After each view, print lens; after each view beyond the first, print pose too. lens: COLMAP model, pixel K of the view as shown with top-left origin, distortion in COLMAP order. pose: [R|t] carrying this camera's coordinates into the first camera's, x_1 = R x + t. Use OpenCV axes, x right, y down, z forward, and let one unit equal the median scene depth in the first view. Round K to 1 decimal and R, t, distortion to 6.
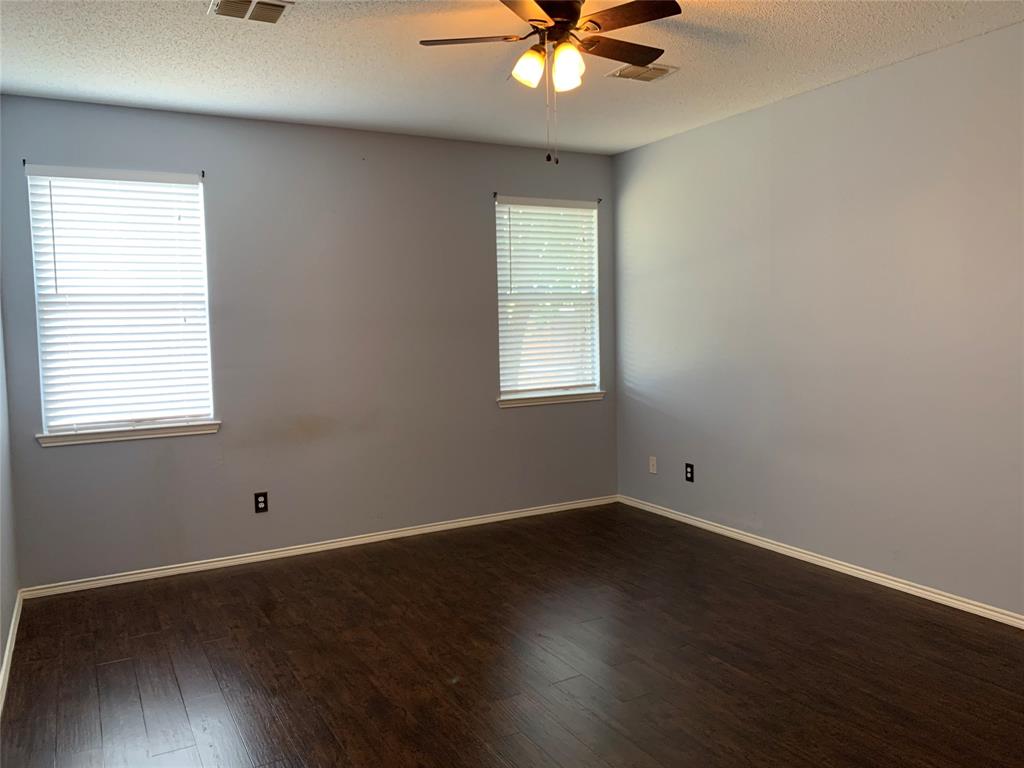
lens RADIAL K [[782.8, 0, 522.8], [0, 782.8, 384.7], [0, 0, 1]] dist [0.041653, -0.065408]
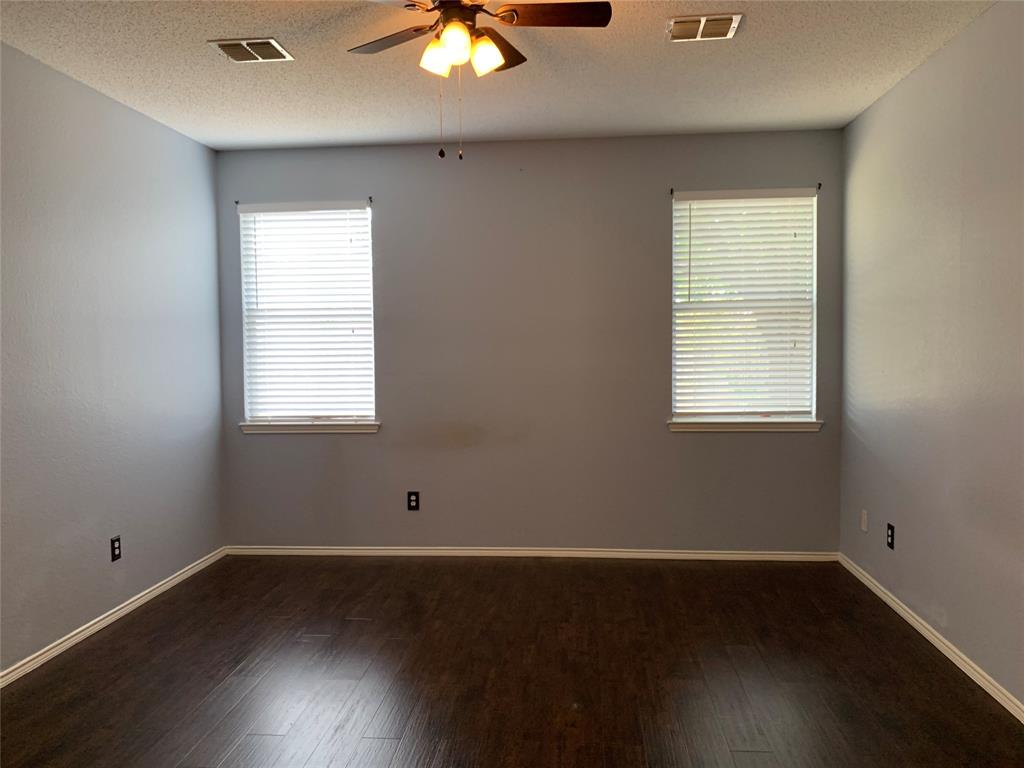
lens RADIAL K [[782.8, 0, 514.5], [0, 782.8, 388.6], [0, 0, 1]] dist [0.041653, -0.065408]
pose [[0.825035, 0.045640, -0.563236, 0.380934], [-0.051040, 0.998678, 0.006160, -0.017620], [0.562772, 0.023665, 0.826273, 0.195868]]
